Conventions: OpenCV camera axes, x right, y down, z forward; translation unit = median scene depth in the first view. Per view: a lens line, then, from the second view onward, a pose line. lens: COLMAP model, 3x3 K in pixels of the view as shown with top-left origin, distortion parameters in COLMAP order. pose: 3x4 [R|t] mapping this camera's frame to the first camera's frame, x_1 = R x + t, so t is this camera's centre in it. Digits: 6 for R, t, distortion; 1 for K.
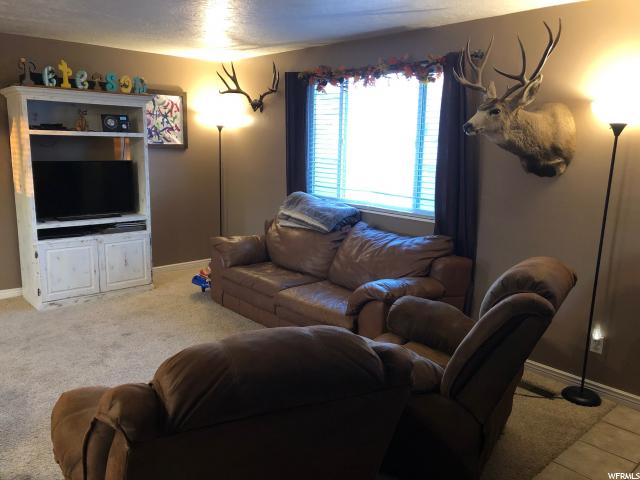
lens RADIAL K [[521.2, 0, 319.6], [0, 521.2, 238.5], [0, 0, 1]] dist [0.045454, -0.049292]
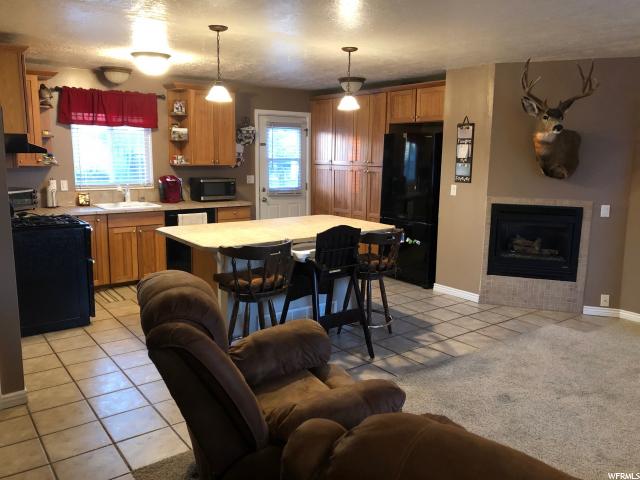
lens RADIAL K [[521.2, 0, 319.6], [0, 521.2, 238.5], [0, 0, 1]] dist [0.045454, -0.049292]
pose [[-0.094581, 0.141785, -0.985369, 0.371033], [-0.204046, 0.966031, 0.158588, -0.067604], [0.974382, 0.216060, -0.062437, 0.409537]]
